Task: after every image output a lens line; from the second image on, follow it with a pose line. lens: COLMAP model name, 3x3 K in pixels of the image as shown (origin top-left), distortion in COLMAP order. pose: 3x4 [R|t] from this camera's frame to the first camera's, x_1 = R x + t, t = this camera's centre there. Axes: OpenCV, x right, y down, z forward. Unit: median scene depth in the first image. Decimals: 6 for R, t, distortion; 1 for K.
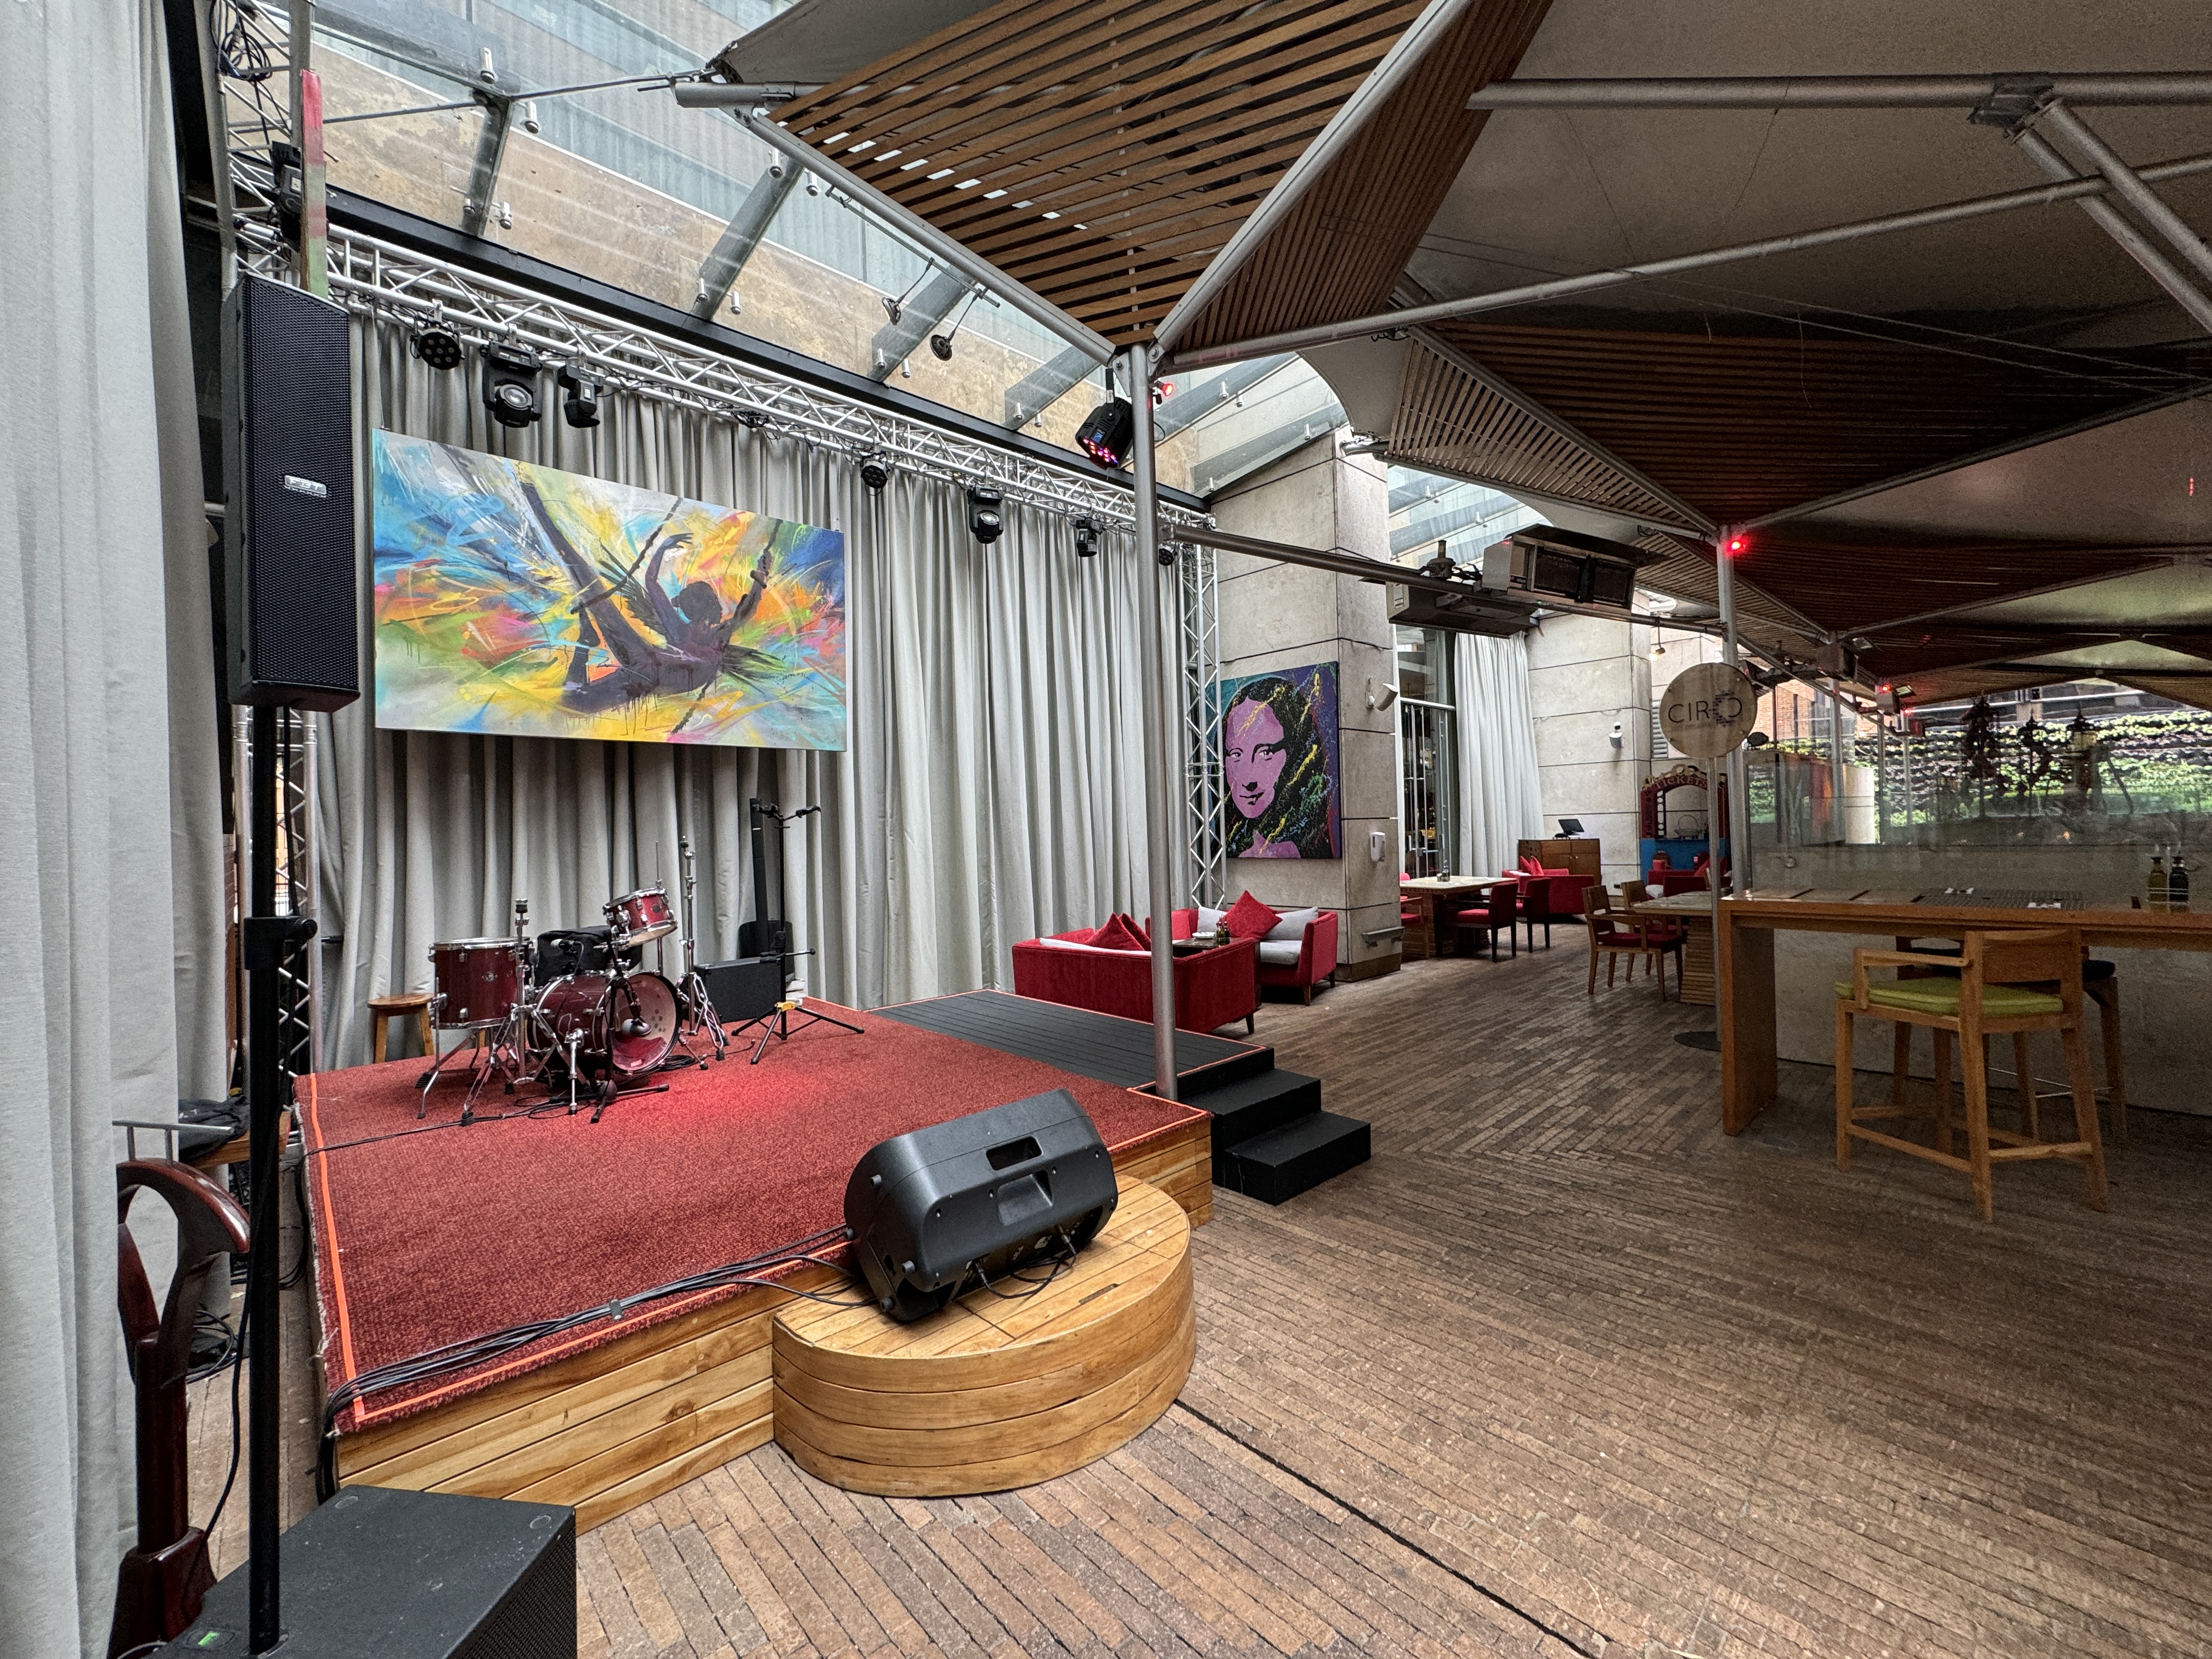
lens RADIAL K [[877.4, 0, 1098.4], [0, 877.4, 827.1], [0, 0, 1]] dist [-0.003124, -0.000062]
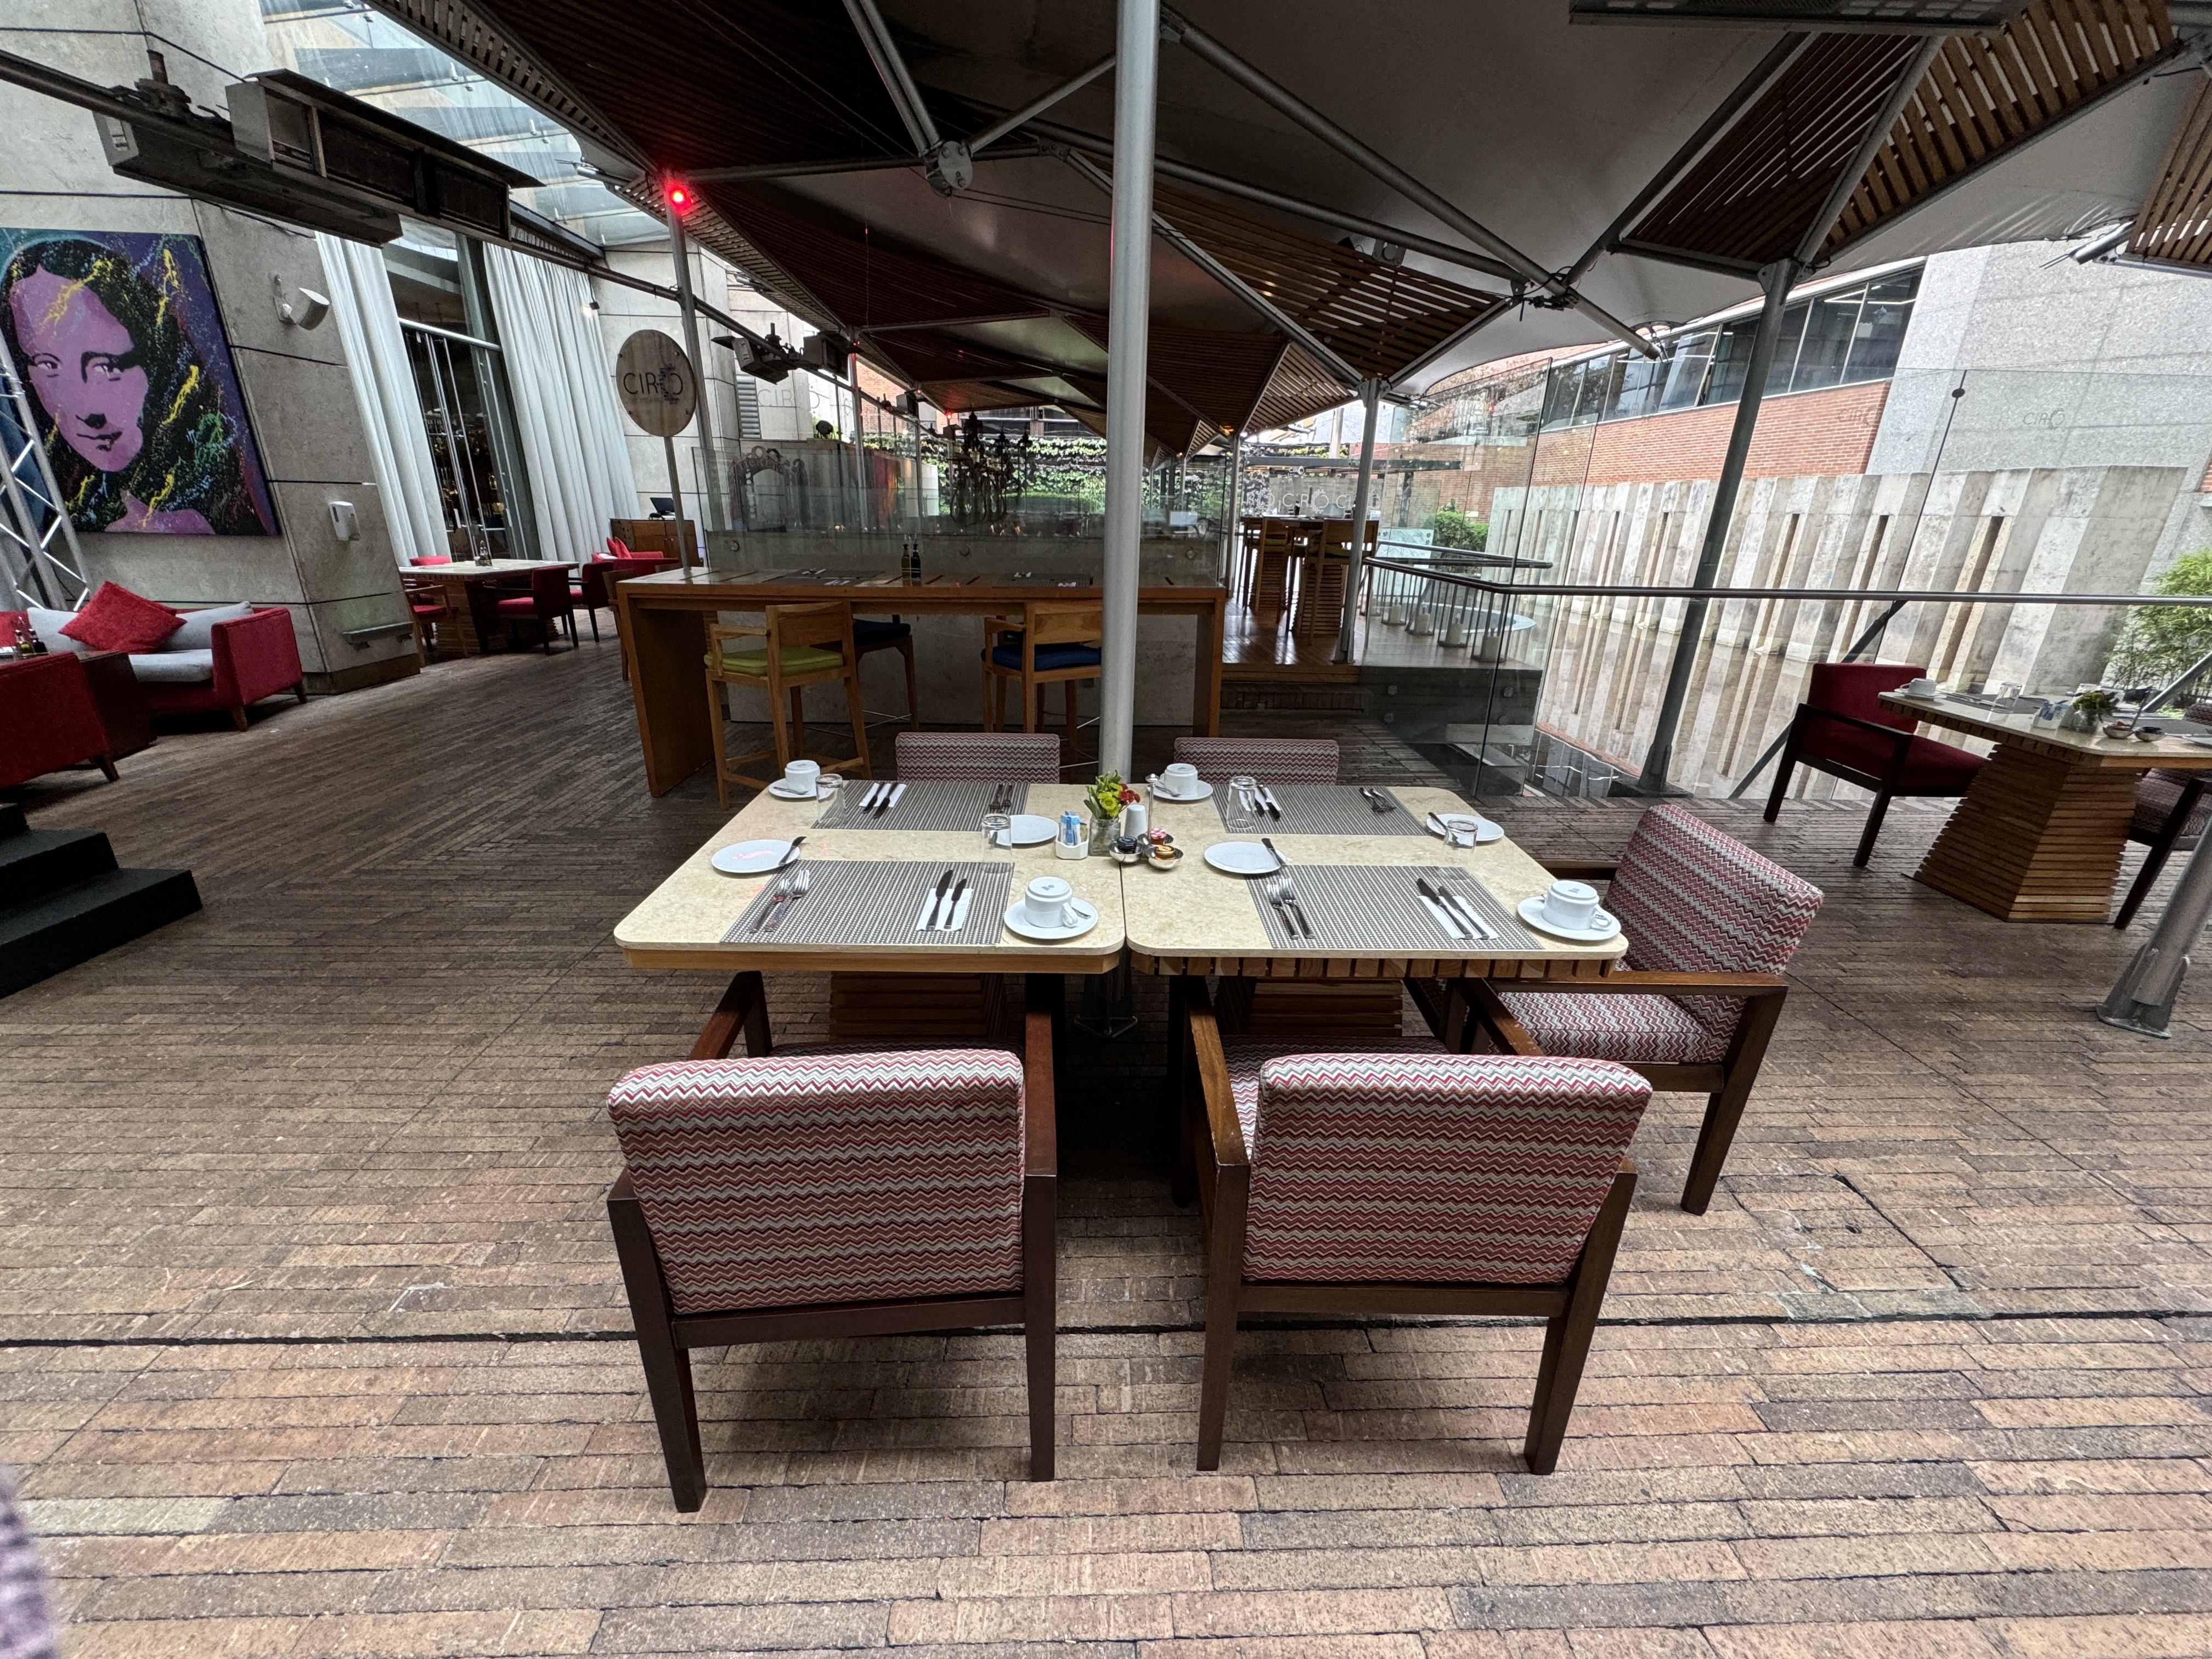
lens RADIAL K [[877.4, 0, 1113.8], [0, 877.4, 824.2], [0, 0, 1]] dist [-0.003124, -0.000062]
pose [[0.655625, -0.218858, 0.722673, 0.143724], [-0.041438, 0.945203, 0.323844, -0.003411], [-0.753948, -0.242266, 0.610630, -0.074886]]
